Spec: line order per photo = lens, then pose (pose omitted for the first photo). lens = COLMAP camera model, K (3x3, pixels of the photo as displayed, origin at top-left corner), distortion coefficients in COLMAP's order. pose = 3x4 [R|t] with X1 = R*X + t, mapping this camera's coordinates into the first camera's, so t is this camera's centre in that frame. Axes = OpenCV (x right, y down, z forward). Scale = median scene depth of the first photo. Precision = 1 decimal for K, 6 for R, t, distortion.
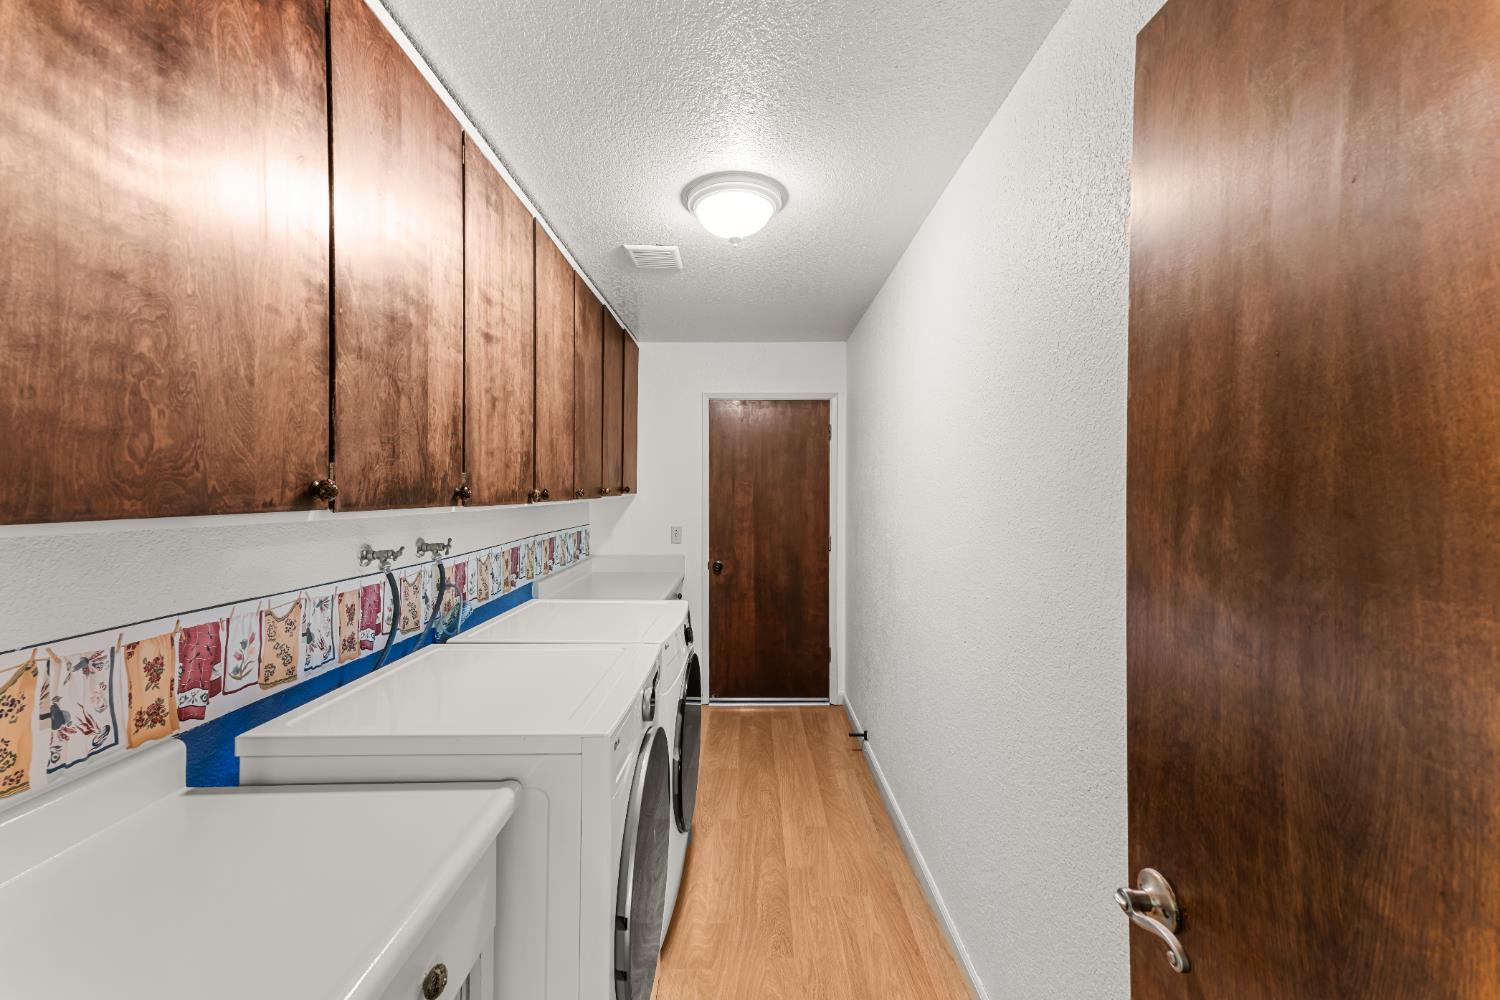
lens RADIAL K [[603.6, 0, 750.4], [0, 603.6, 492.3], [0, 0, 1]] dist [0.029631, -0.002212]
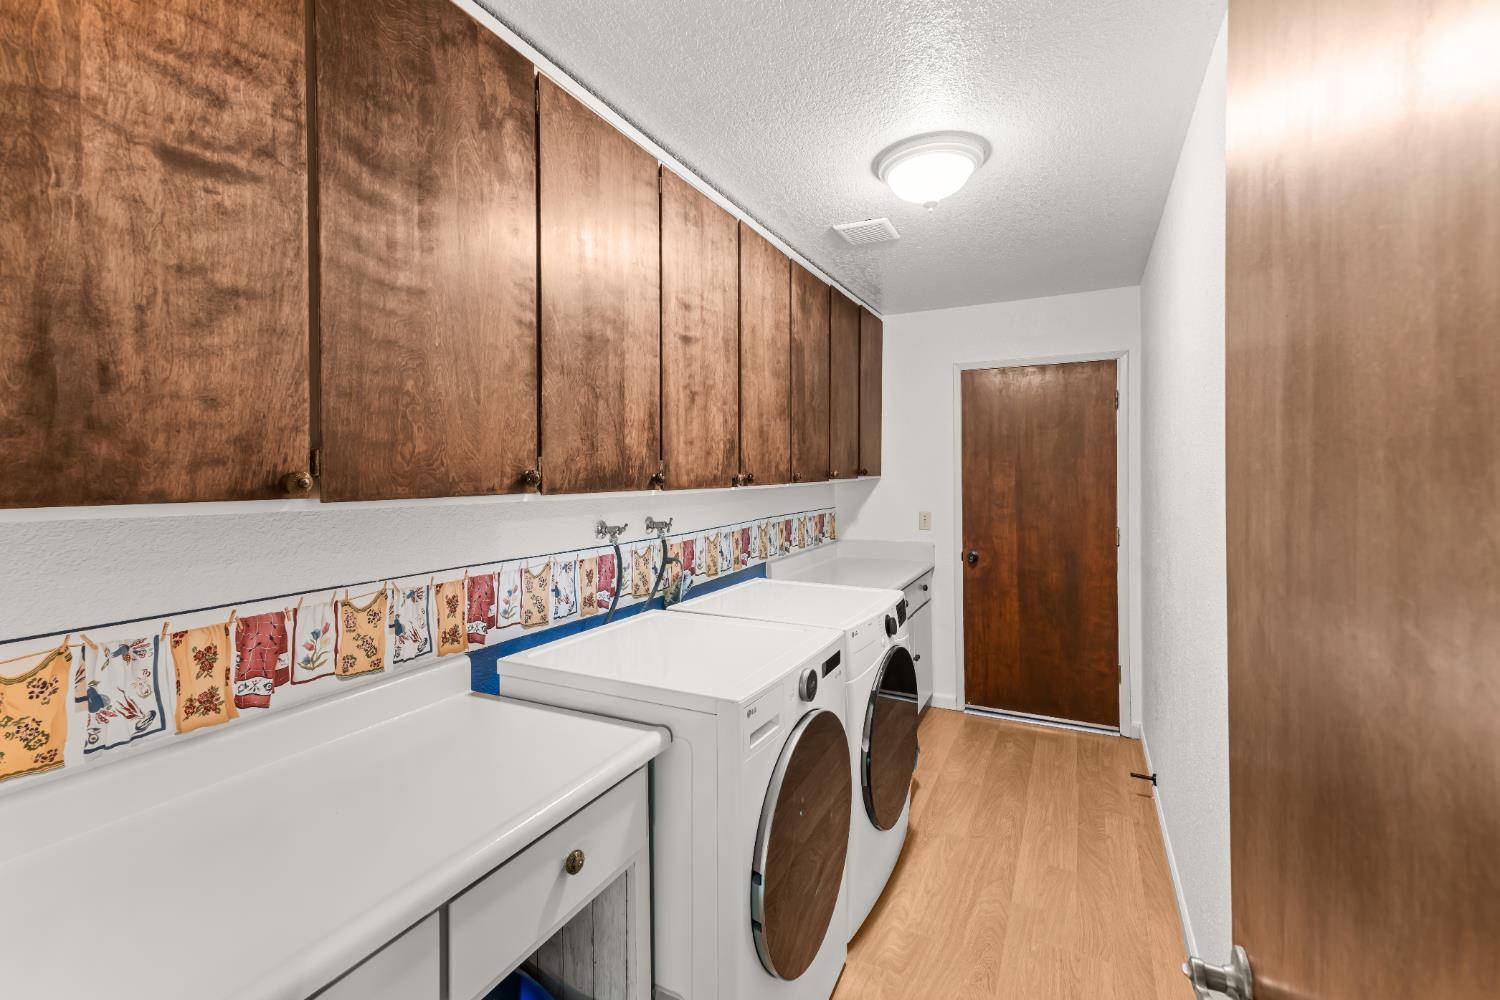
lens RADIAL K [[658.4, 0, 751.6], [0, 658.4, 473.3], [0, 0, 1]] dist [0.017940, -0.000169]
pose [[0.894774, -0.004412, -0.446498, 0.227138], [0.004884, 0.999988, -0.000094, -0.007378], [0.446494, -0.002097, 0.894784, -0.035004]]
